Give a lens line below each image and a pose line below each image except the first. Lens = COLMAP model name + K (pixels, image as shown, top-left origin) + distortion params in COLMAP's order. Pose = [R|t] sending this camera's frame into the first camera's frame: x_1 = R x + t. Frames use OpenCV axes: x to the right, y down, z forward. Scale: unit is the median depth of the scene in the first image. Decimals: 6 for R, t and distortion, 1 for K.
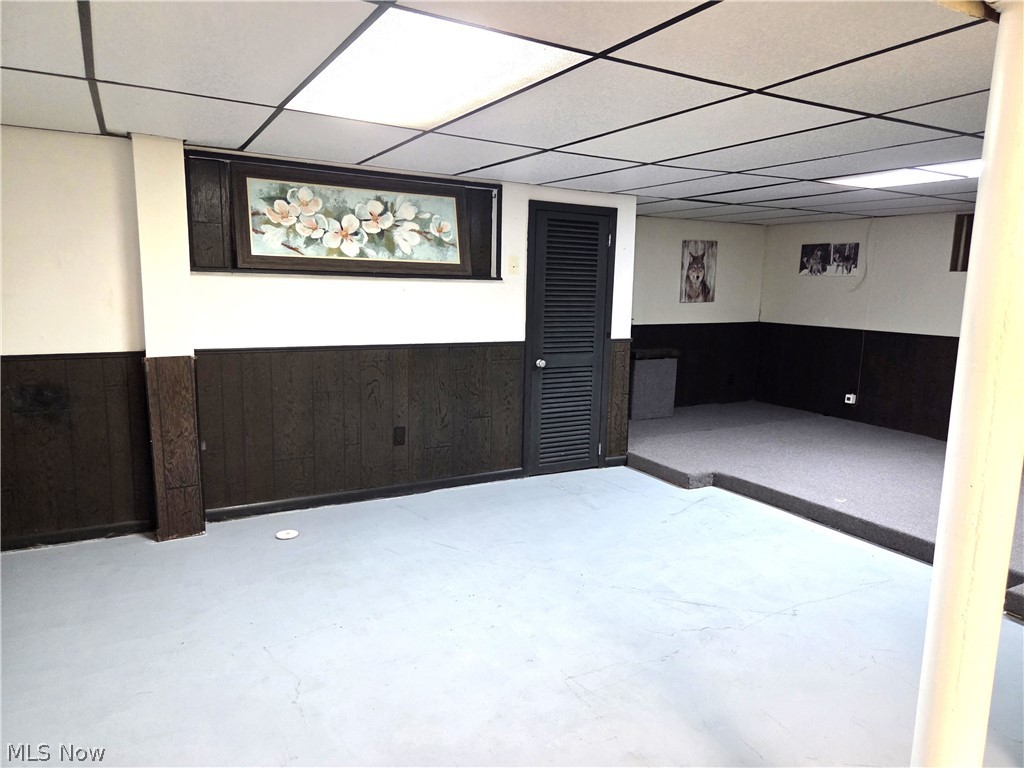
lens RADIAL K [[691.0, 0, 511.4], [0, 691.0, 385.2], [0, 0, 1]] dist [0.063174, -0.045708]
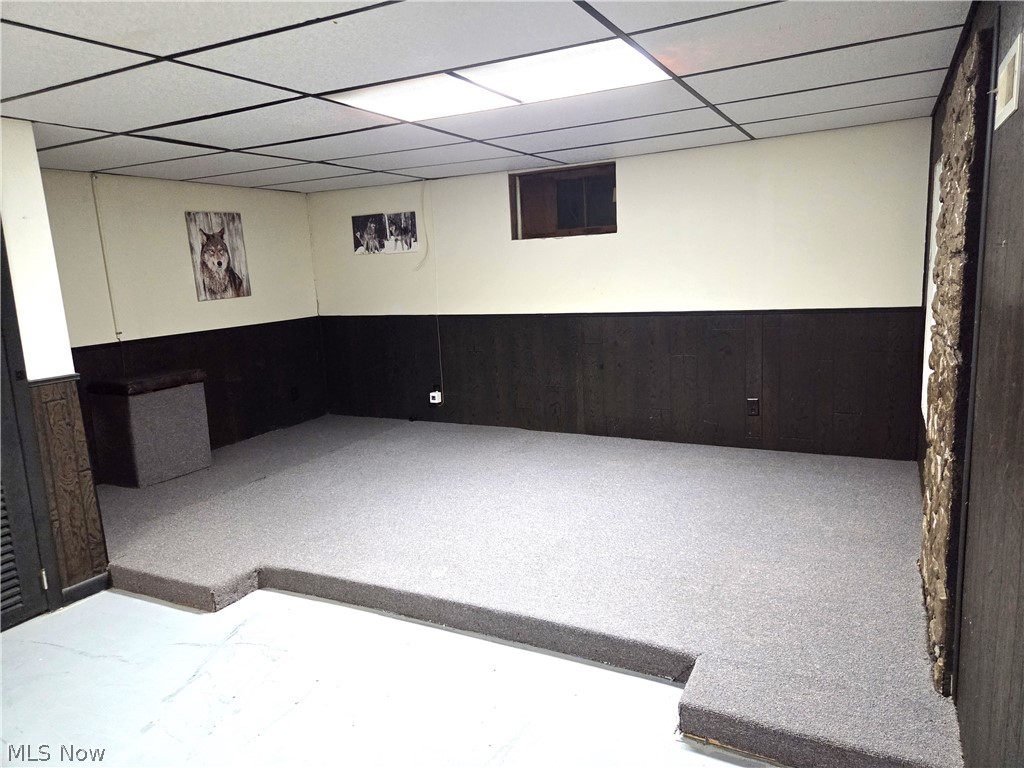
lens RADIAL K [[691.0, 0, 514.9], [0, 691.0, 381.1], [0, 0, 1]] dist [0.063174, -0.045708]
pose [[0.836743, -0.154041, 0.525483, 0.128690], [0.149948, 0.987394, 0.050679, -0.027418], [-0.526665, 0.036390, 0.849293, 0.238711]]
